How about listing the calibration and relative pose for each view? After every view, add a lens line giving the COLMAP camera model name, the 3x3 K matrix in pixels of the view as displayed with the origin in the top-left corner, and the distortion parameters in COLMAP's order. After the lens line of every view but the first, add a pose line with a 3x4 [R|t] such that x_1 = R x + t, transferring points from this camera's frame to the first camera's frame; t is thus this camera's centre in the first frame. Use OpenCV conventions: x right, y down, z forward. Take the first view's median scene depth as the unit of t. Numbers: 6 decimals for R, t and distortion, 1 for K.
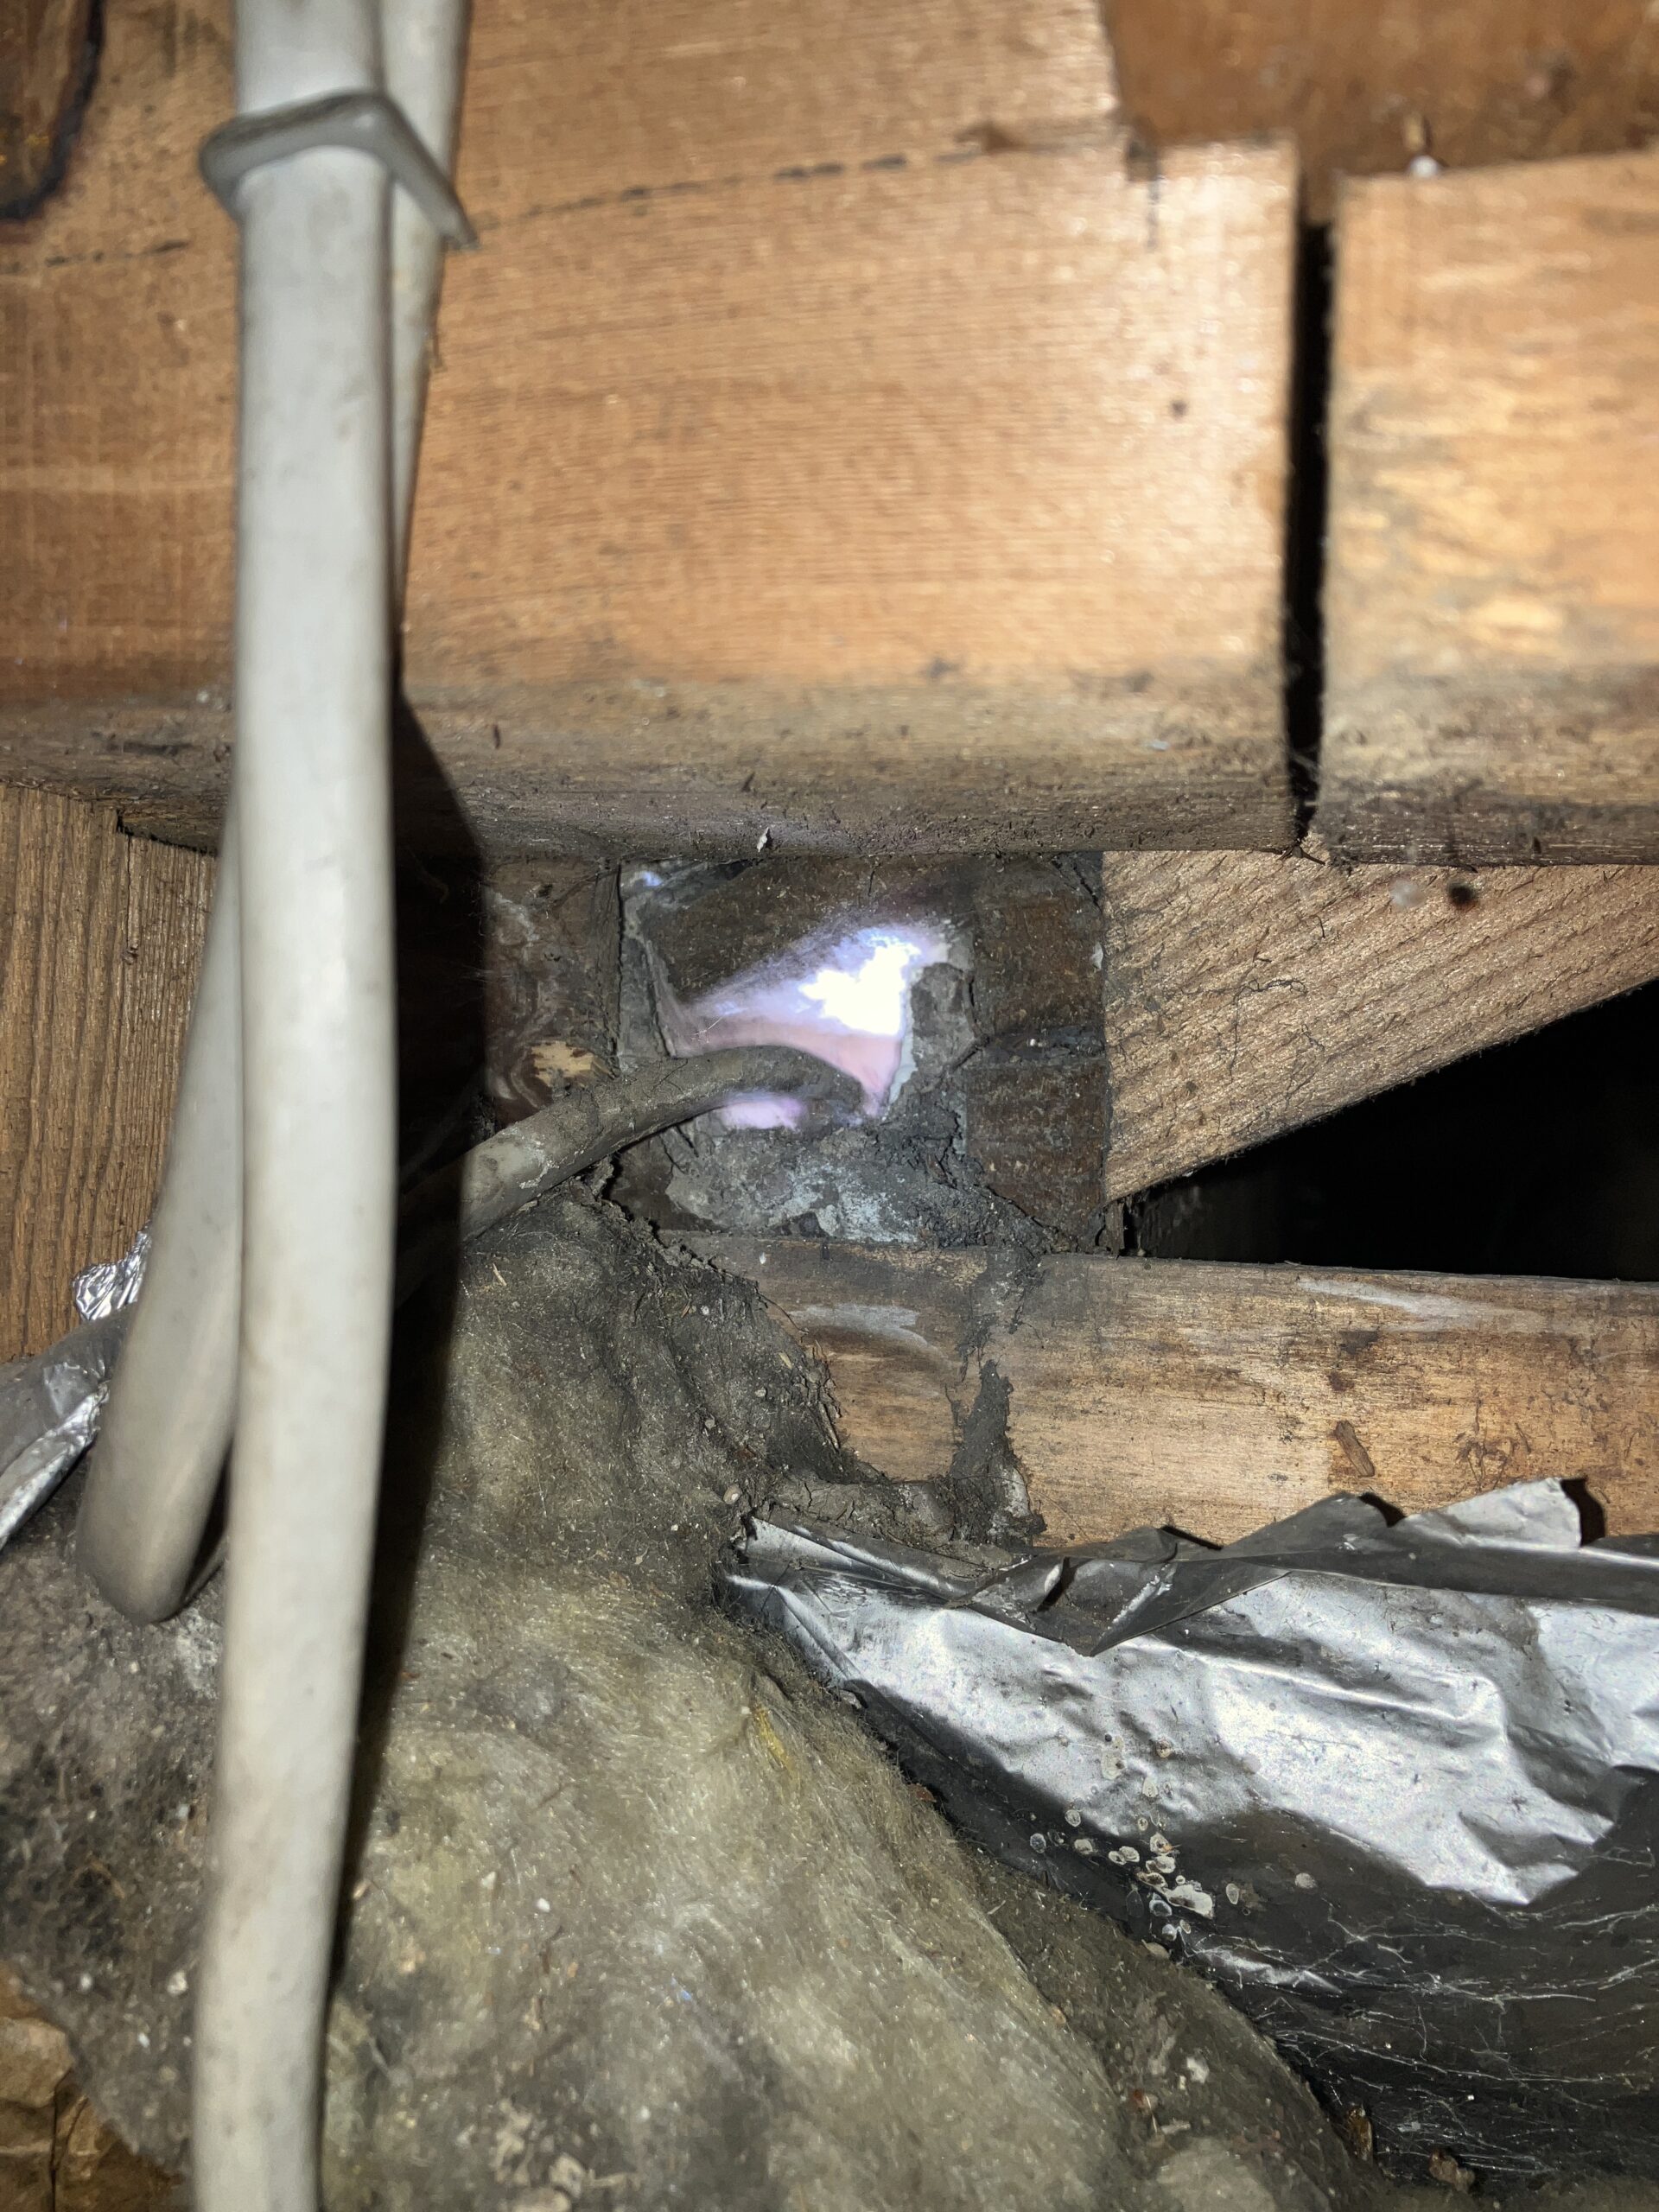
lens RADIAL K [[1801.0, 0, 835.6], [0, 1801.0, 1102.7], [0, 0, 1]] dist [-0.027673, 0.015547]
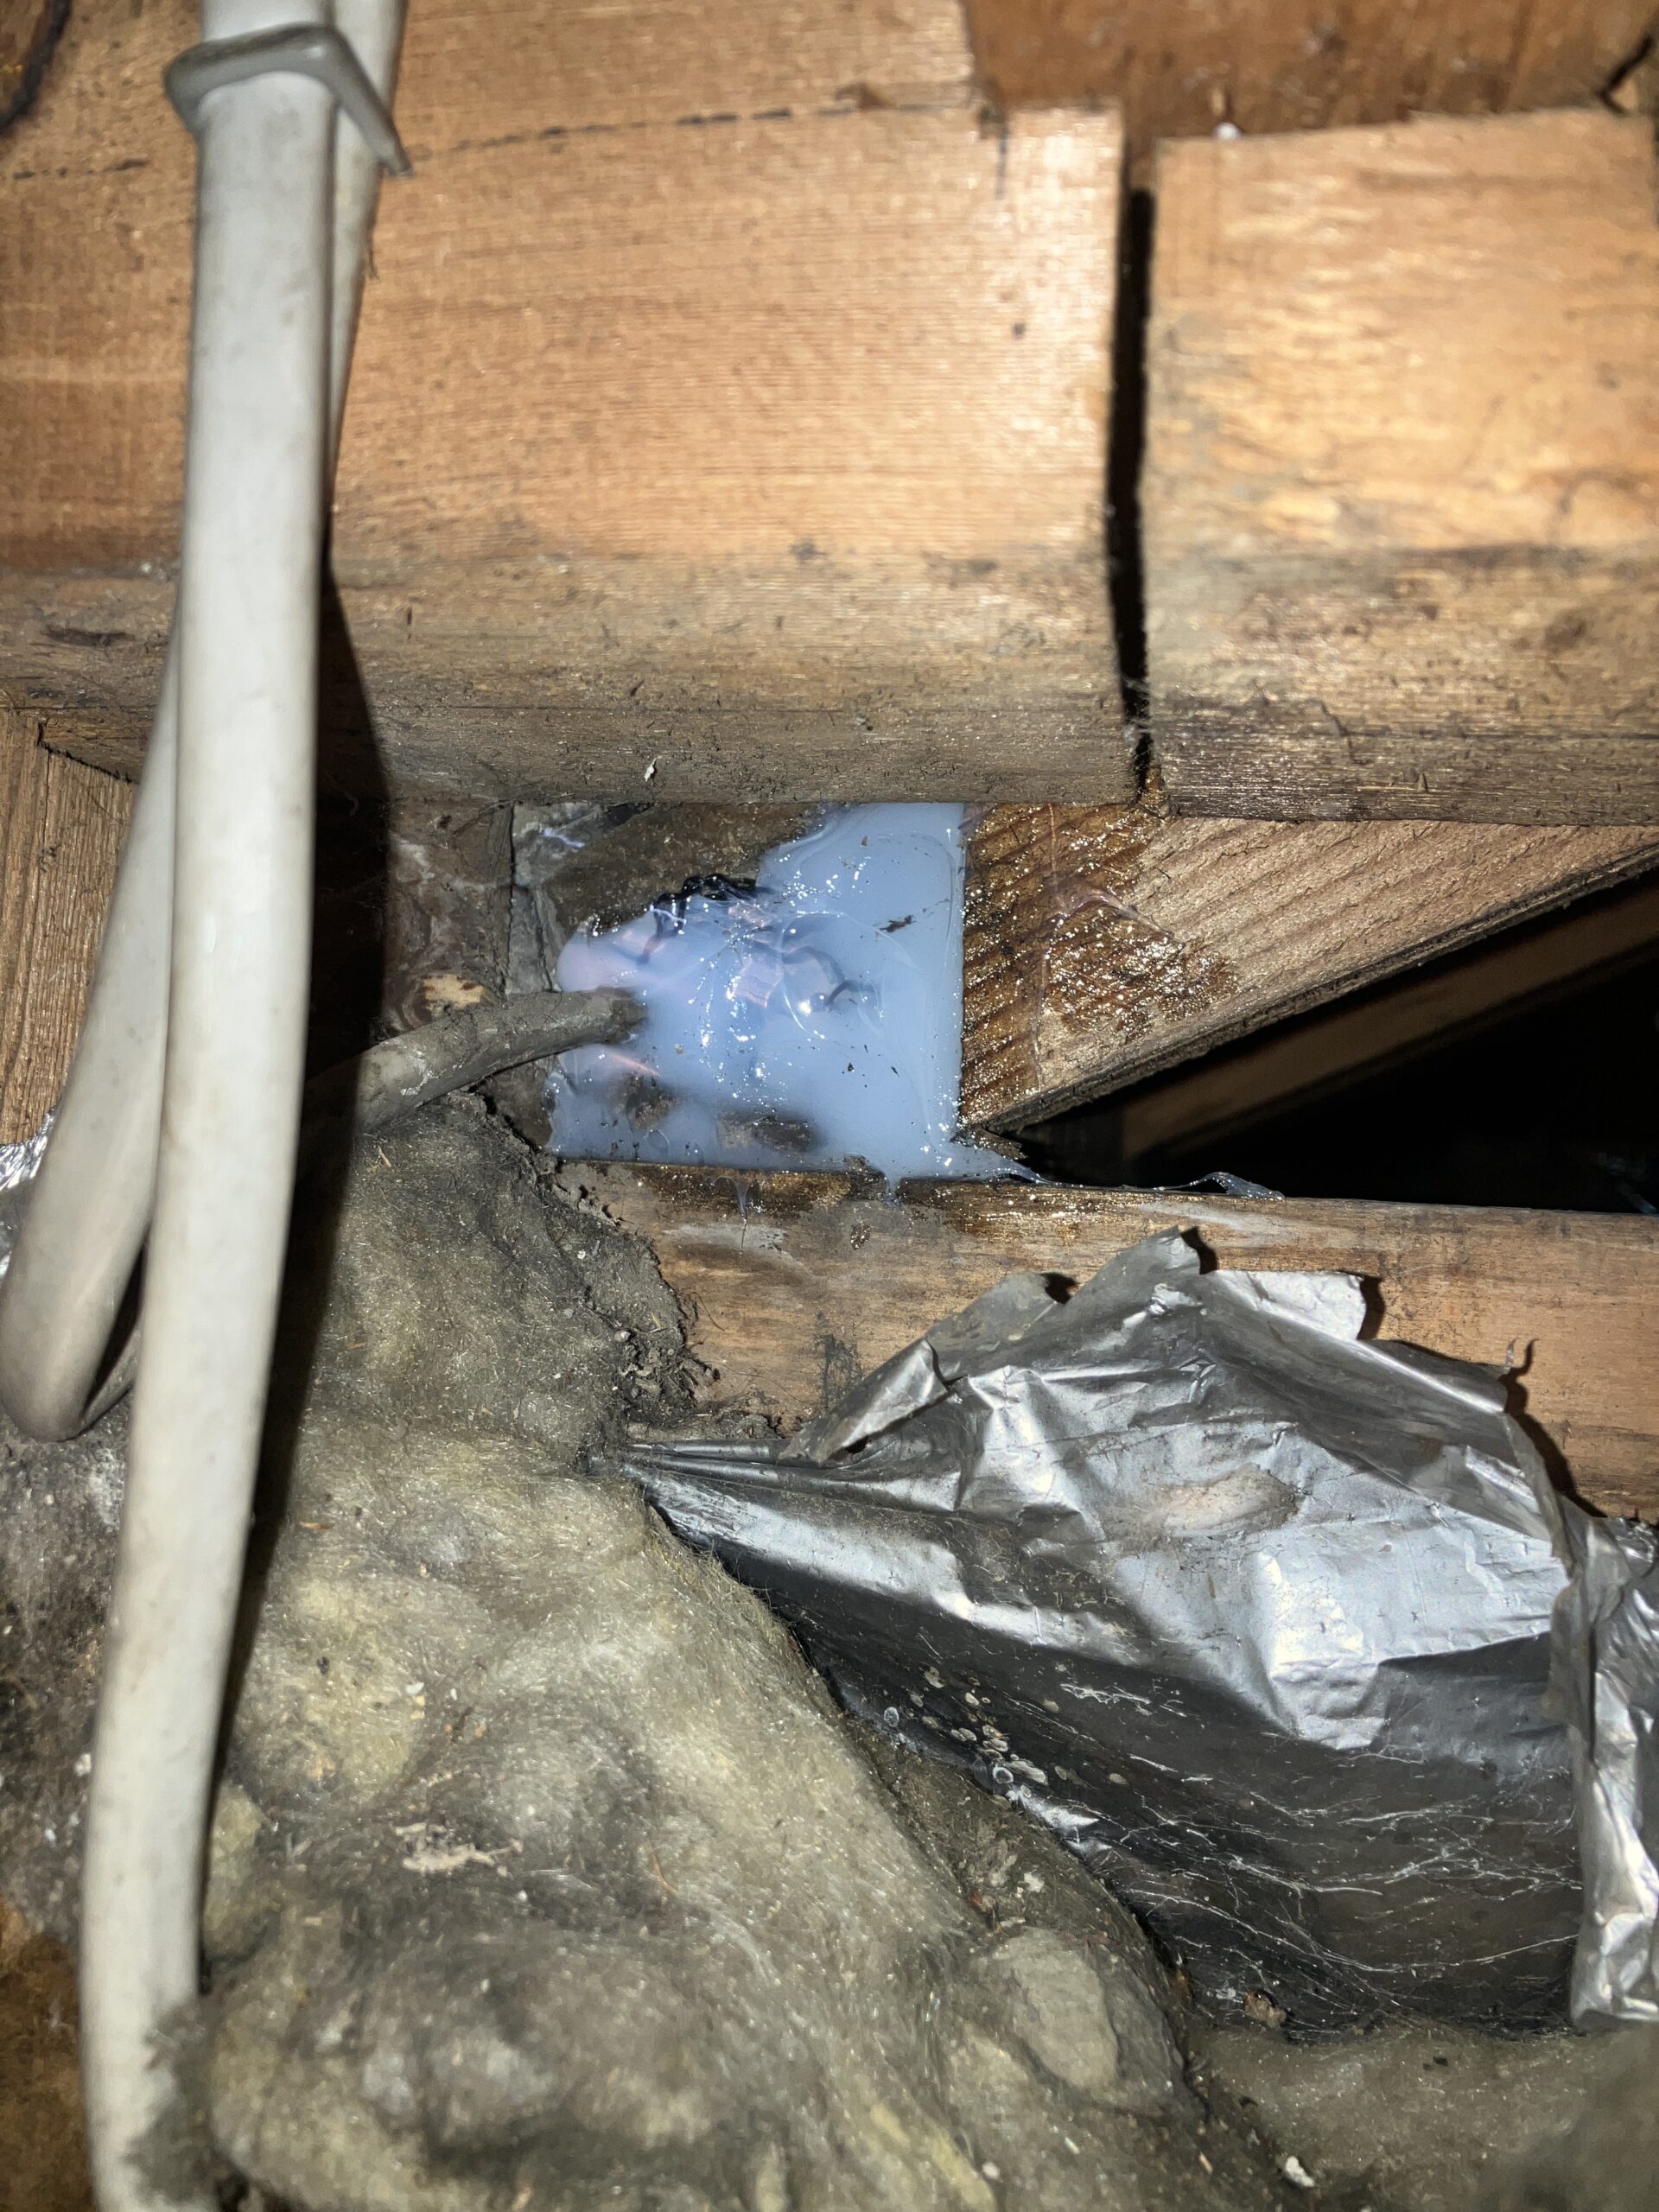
lens RADIAL K [[1801.0, 0, 827.5], [0, 1801.0, 1111.7], [0, 0, 1]] dist [-0.027673, 0.015547]
pose [[0.997794, 0.024255, 0.061793, 0.006195], [-0.021793, 0.998953, -0.040217, 0.143022], [-0.062703, 0.038781, 0.997278, -0.111383]]
